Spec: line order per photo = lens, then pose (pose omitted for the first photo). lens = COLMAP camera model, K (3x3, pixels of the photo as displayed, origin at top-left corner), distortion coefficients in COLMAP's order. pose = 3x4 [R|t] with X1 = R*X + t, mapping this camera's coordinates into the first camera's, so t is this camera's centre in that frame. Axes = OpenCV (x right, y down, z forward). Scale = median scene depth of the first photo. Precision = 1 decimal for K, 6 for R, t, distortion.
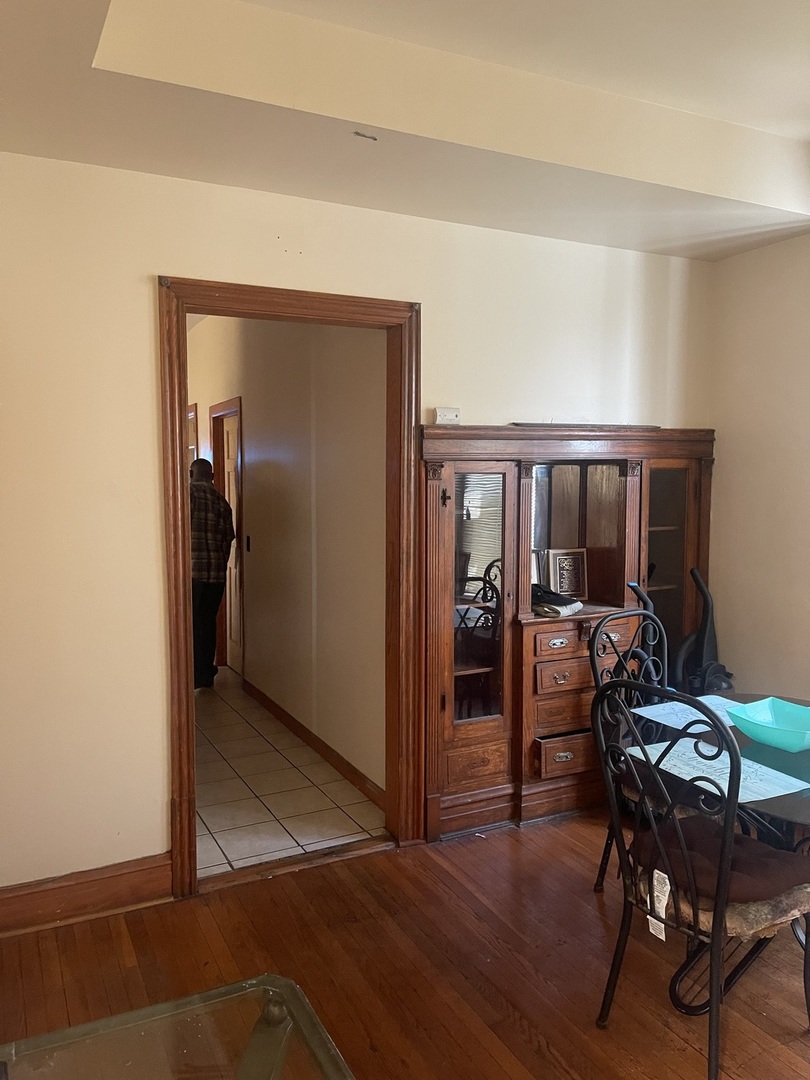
lens RADIAL K [[816.9, 0, 397.3], [0, 816.9, 546.6], [0, 0, 1]] dist [0.066076, -0.090022]
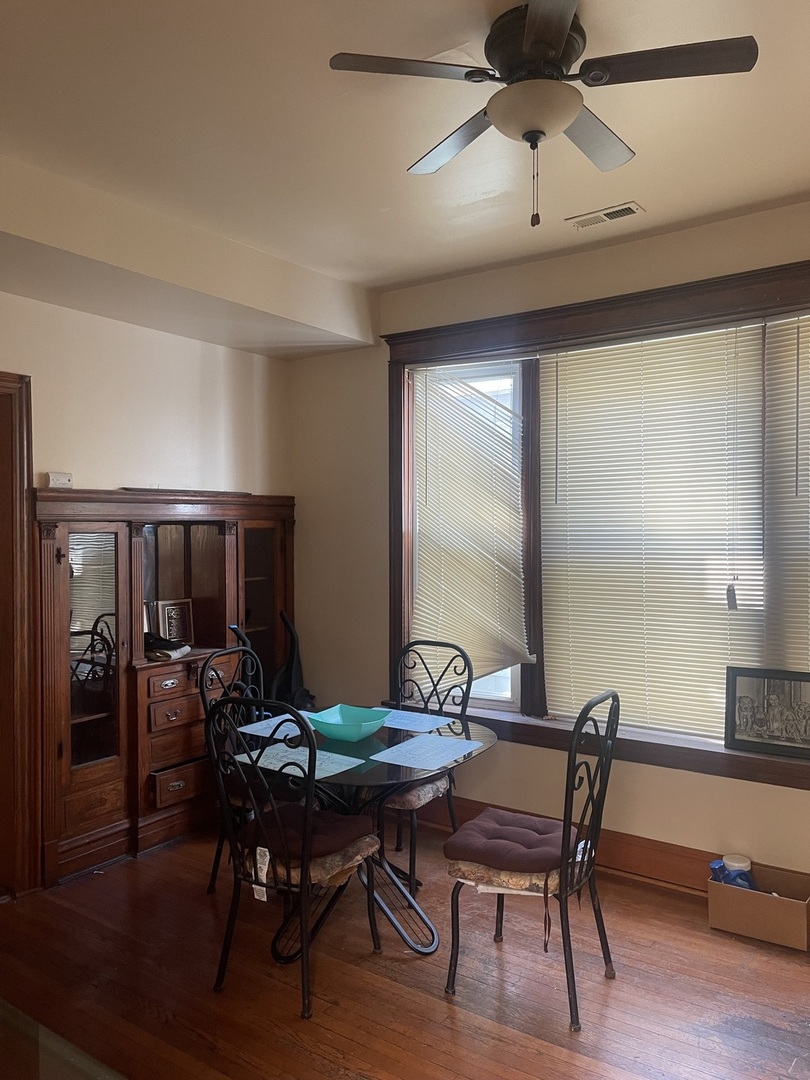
lens RADIAL K [[816.9, 0, 397.3], [0, 816.9, 546.6], [0, 0, 1]] dist [0.066076, -0.090022]
pose [[0.885063, -0.011683, 0.465324, -0.049956], [0.042911, 0.997476, -0.056574, 0.007869], [-0.463489, 0.070039, 0.883330, -0.153295]]
